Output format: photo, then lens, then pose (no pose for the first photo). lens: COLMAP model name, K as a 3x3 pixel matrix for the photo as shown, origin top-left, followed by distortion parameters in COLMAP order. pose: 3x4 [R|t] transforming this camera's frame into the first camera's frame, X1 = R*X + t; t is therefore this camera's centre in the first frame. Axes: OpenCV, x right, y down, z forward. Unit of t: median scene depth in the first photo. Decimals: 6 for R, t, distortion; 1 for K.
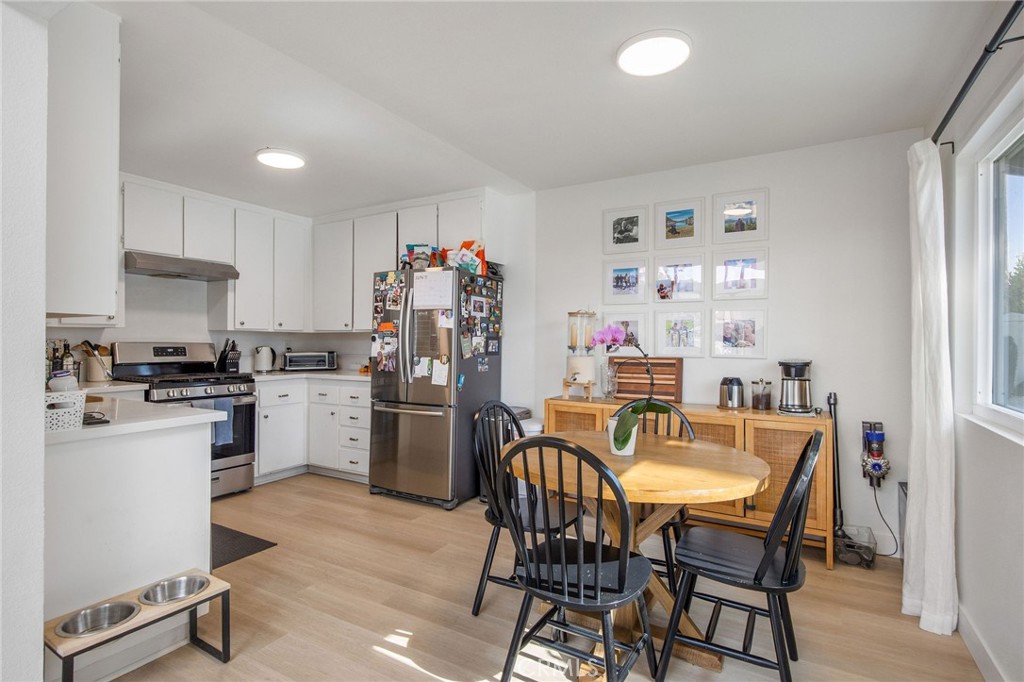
lens RADIAL K [[506.5, 0, 487.4], [0, 506.5, 339.7], [0, 0, 1]] dist [0.001080, -0.000028]
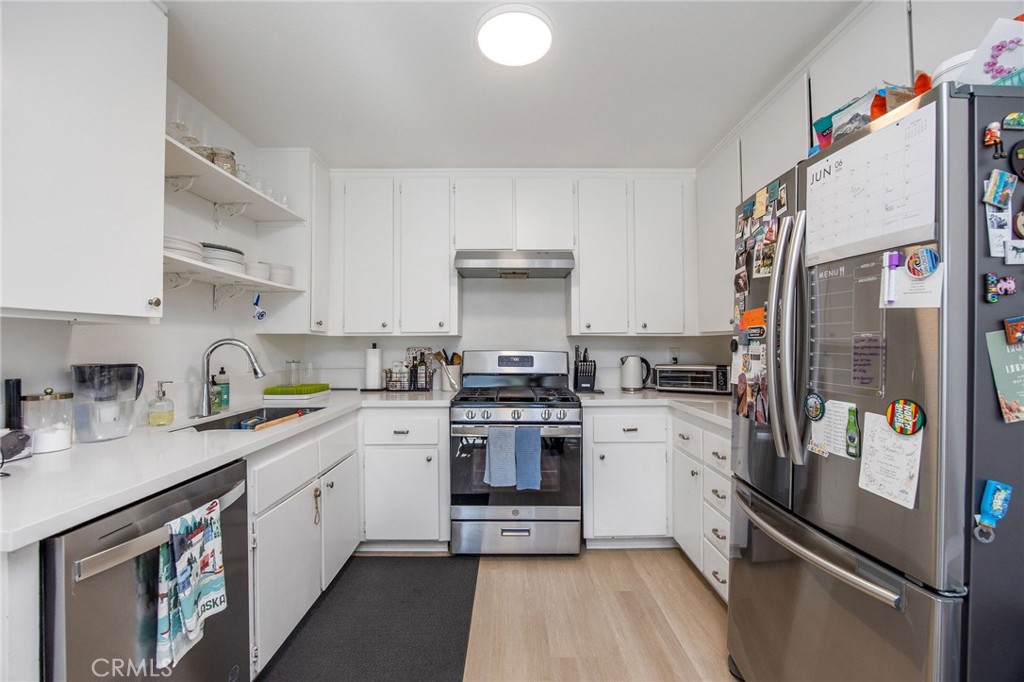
lens RADIAL K [[427.9, 0, 512.0], [0, 427.9, 341.0], [0, 0, 1]] dist [-0.012784, 0.000002]
pose [[0.533238, -0.014567, -0.845840, 0.001196], [0.009937, 0.999891, -0.010955, -0.004511], [0.845907, -0.002563, 0.533324, 0.661663]]
